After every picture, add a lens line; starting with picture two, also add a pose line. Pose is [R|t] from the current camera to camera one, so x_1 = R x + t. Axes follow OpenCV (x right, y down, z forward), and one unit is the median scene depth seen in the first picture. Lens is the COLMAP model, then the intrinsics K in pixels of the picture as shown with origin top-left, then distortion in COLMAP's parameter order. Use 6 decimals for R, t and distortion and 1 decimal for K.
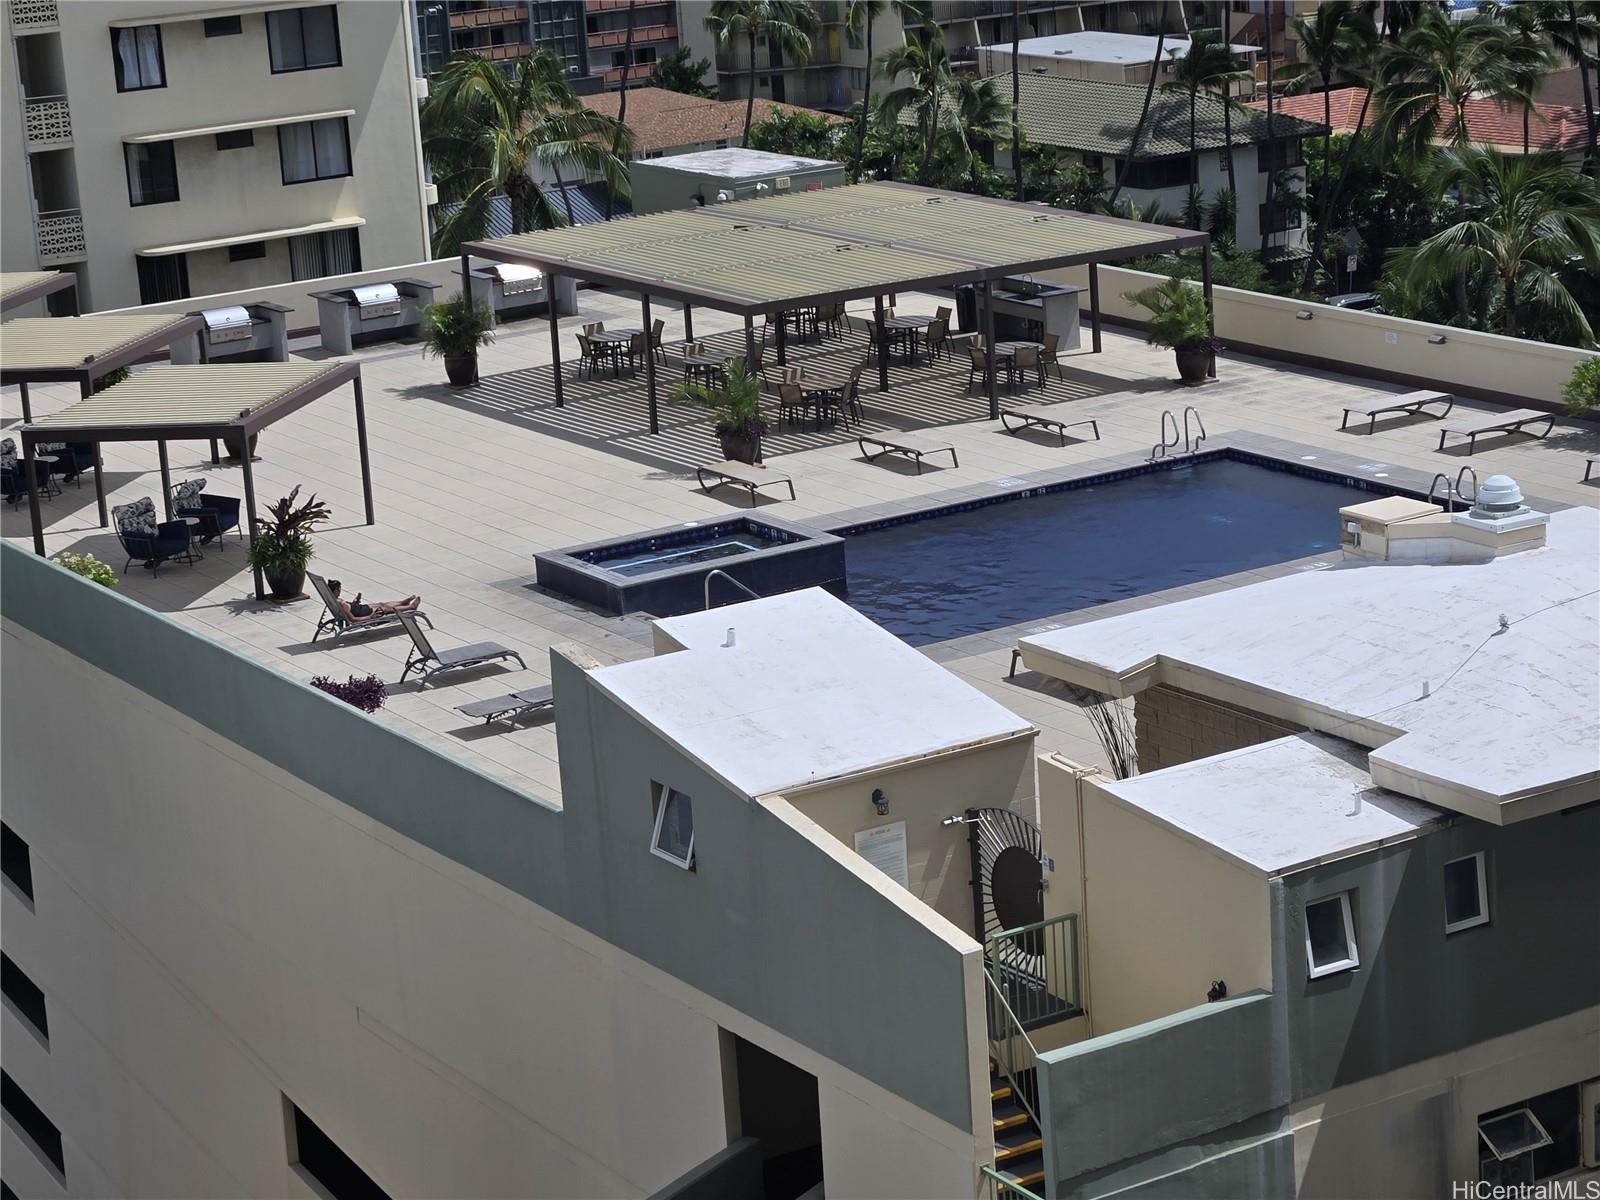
lens RADIAL K [[3691.6, 0, 800.0], [0, 3691.6, 600.0], [0, 0, 1]] dist [0.022063, 0.378139]
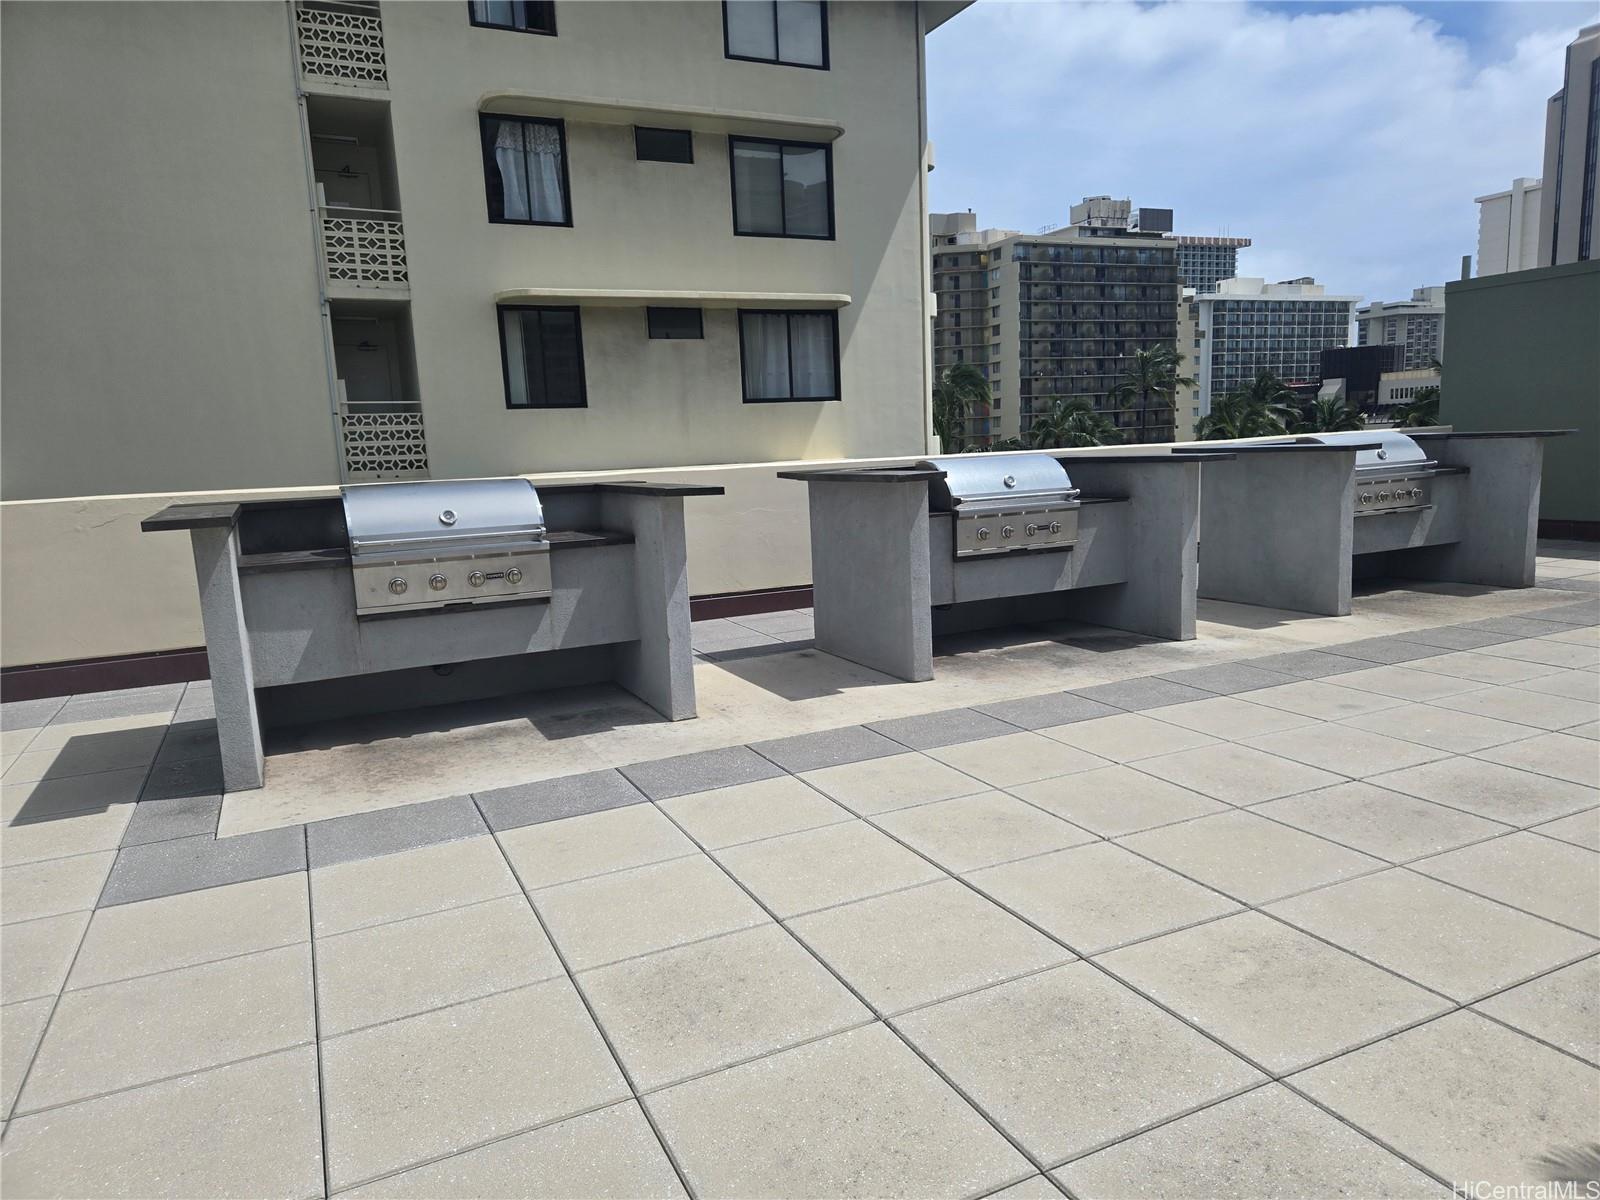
lens RADIAL K [[1076.6, 0, 800.0], [0, 1076.6, 600.0], [0, 0, 1]] dist [0.058772, -0.044016]
pose [[0.995118, 0.036221, -0.091802, -0.112573], [-0.045125, 0.994276, -0.096846, -0.057563], [0.087769, 0.100516, 0.991057, 0.827837]]
